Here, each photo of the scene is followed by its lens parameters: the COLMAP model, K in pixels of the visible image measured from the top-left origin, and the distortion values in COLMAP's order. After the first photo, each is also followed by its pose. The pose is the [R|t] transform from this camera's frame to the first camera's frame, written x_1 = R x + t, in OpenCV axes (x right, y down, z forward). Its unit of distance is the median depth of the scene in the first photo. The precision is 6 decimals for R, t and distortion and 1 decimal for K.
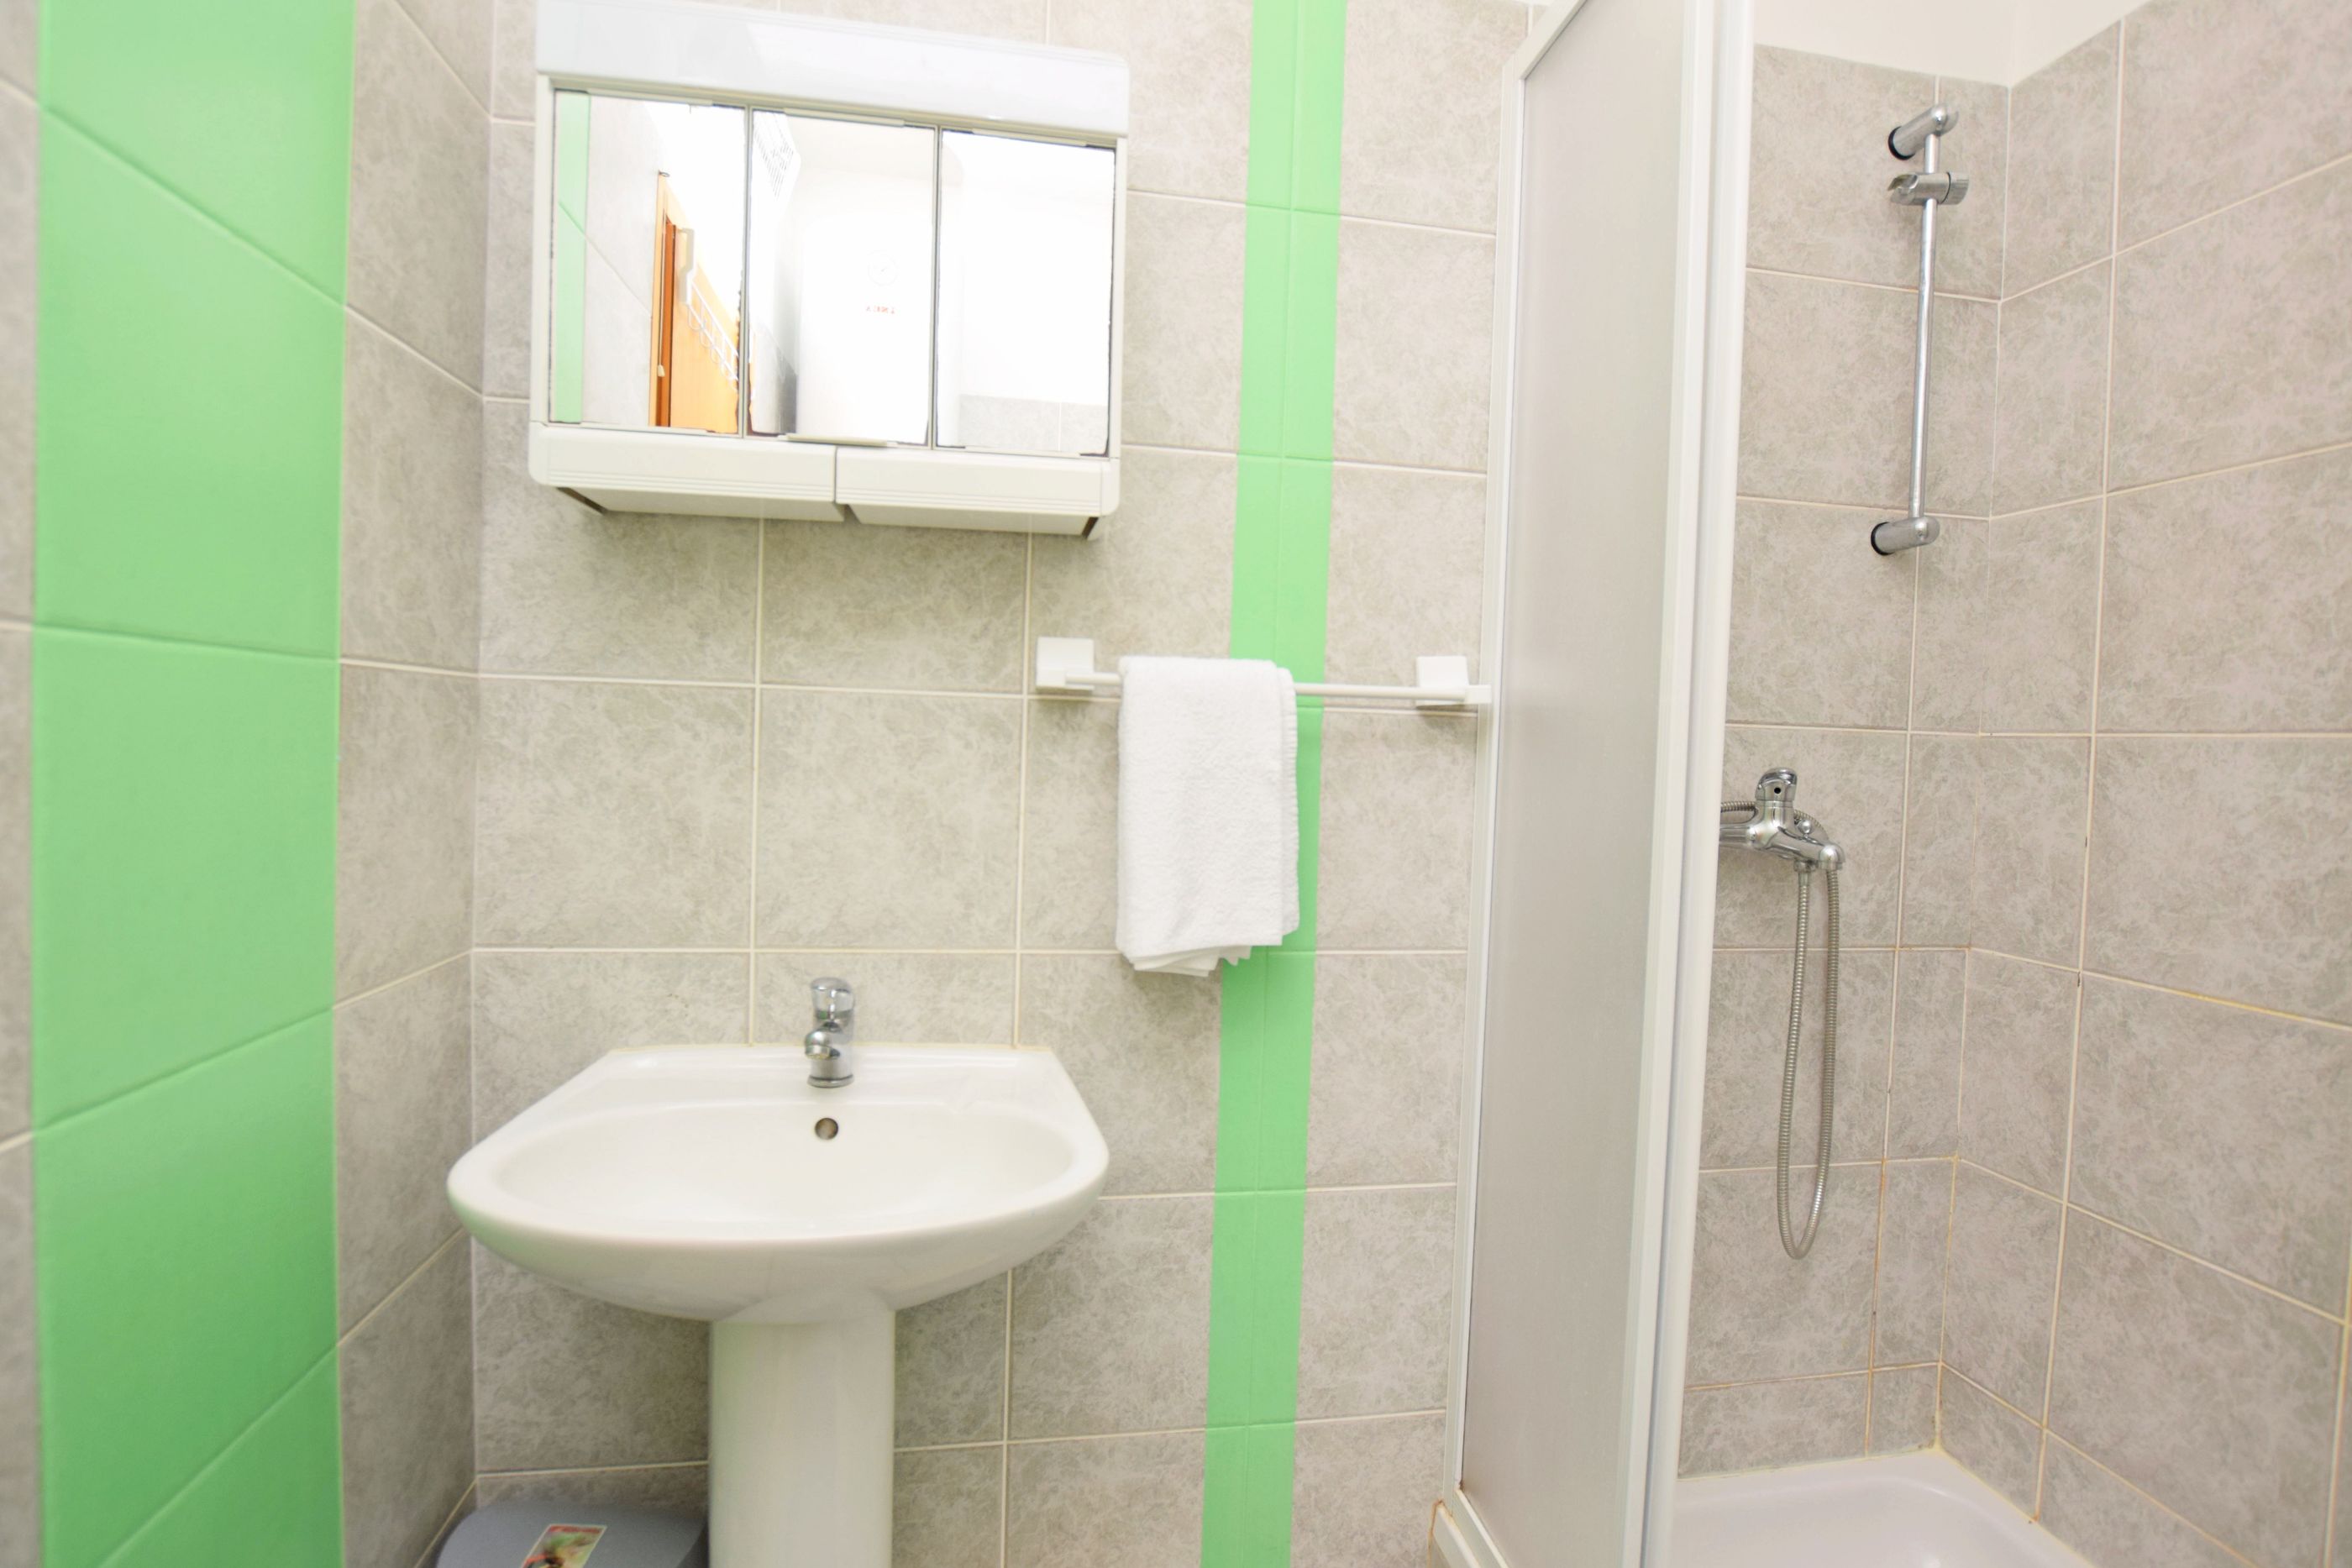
lens RADIAL K [[1110.8, 0, 1145.3], [0, 1110.8, 773.4], [0, 0, 1]] dist [-0.035379, 0.007003]
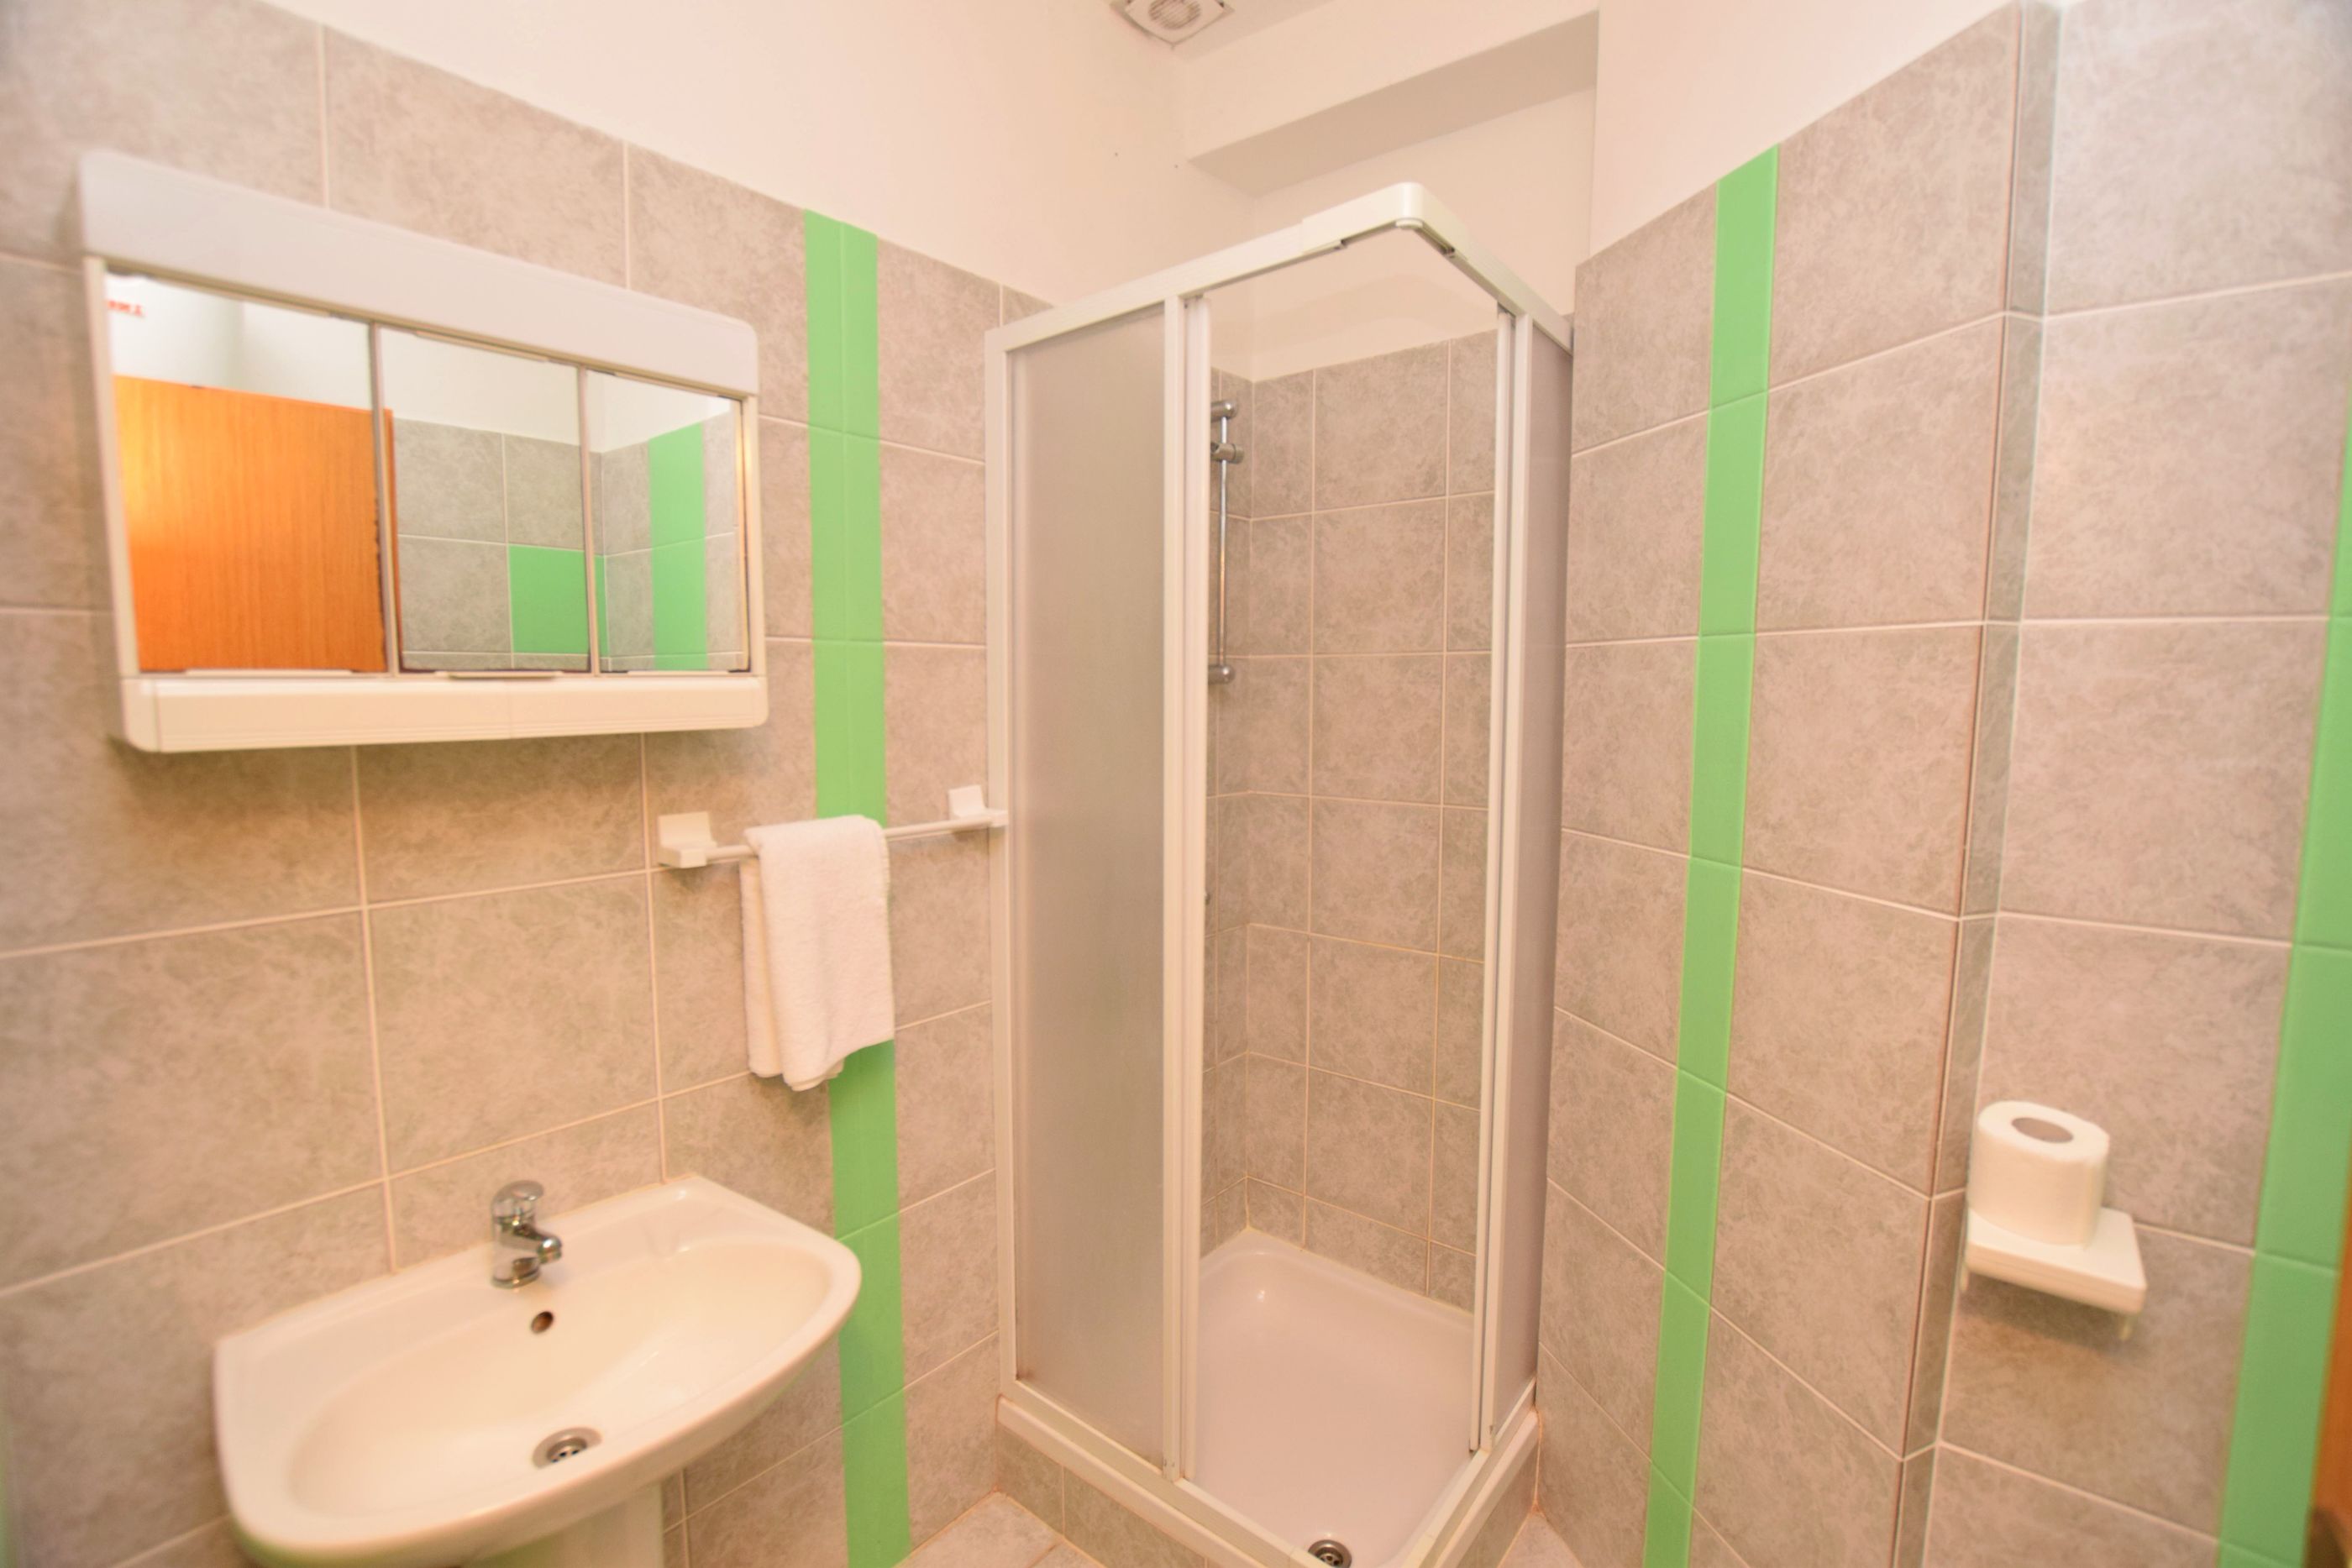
lens RADIAL K [[1110.8, 0, 1145.3], [0, 1110.8, 773.4], [0, 0, 1]] dist [-0.035379, 0.007003]
pose [[0.747665, -0.100893, 0.656367, -0.447730], [0.049899, 0.994132, 0.095972, -0.245589], [-0.662199, -0.039003, 0.748312, -0.125906]]
